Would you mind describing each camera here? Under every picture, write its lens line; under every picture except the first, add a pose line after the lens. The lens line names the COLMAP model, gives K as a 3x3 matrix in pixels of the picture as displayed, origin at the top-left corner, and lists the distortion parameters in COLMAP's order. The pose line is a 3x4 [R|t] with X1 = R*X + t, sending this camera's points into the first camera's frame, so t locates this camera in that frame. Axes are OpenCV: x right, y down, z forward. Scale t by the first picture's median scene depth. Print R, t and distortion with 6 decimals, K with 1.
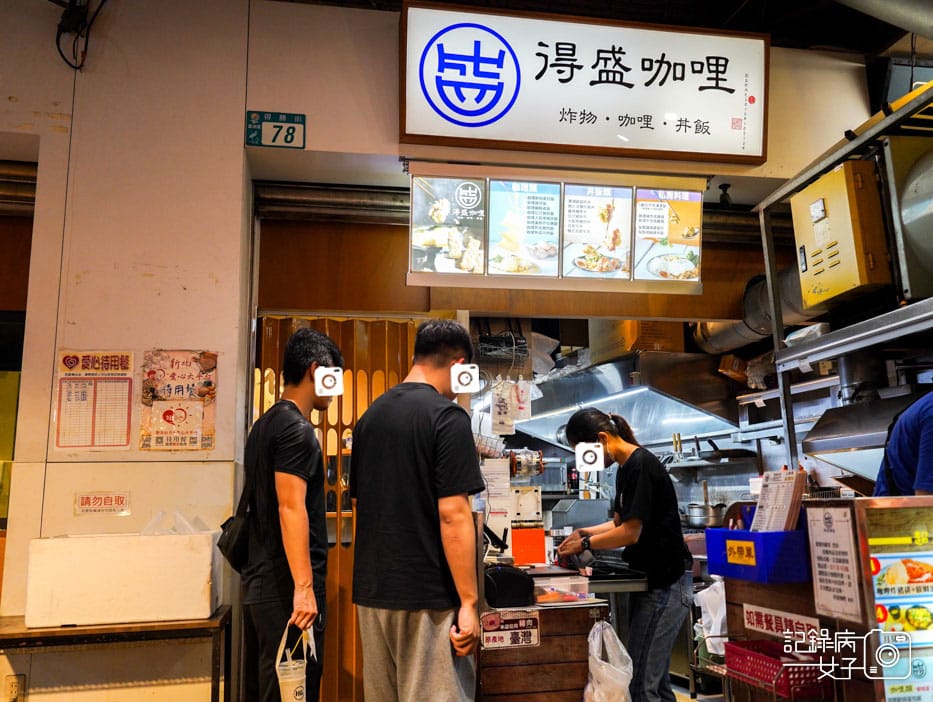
lens RADIAL K [[838.7, 0, 466.5], [0, 838.7, 351.0], [0, 0, 1]] dist [-0.014304, -0.002331]
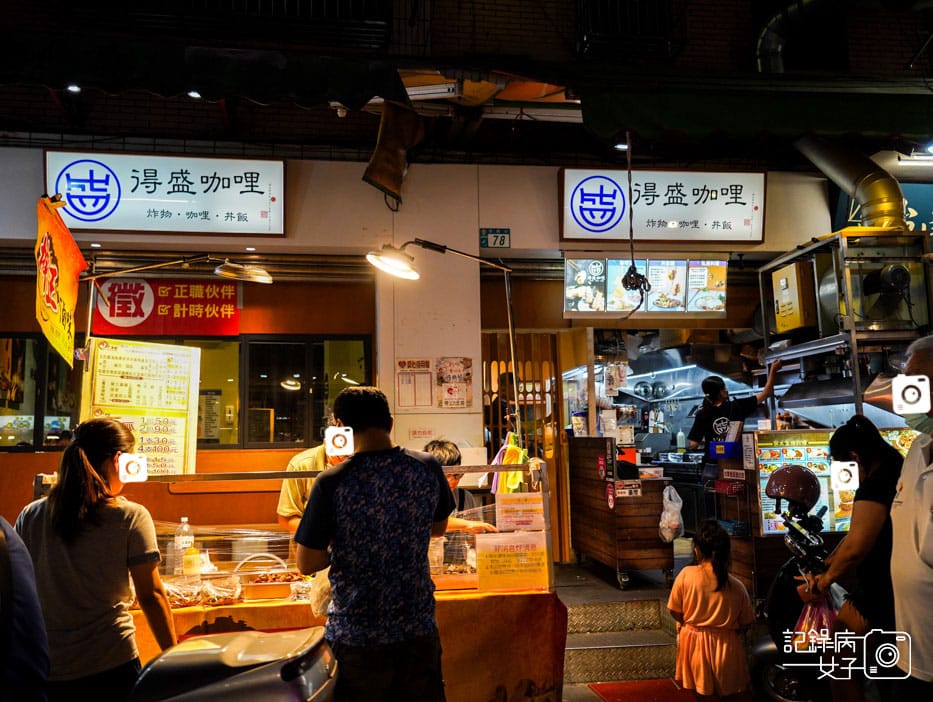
lens RADIAL K [[838.7, 0, 466.5], [0, 838.7, 351.0], [0, 0, 1]] dist [-0.014304, -0.002331]
pose [[0.997611, -0.005359, -0.068879, -0.154191], [0.010534, 0.997129, 0.074987, -0.144754], [0.068279, -0.075534, 0.994803, -0.853766]]
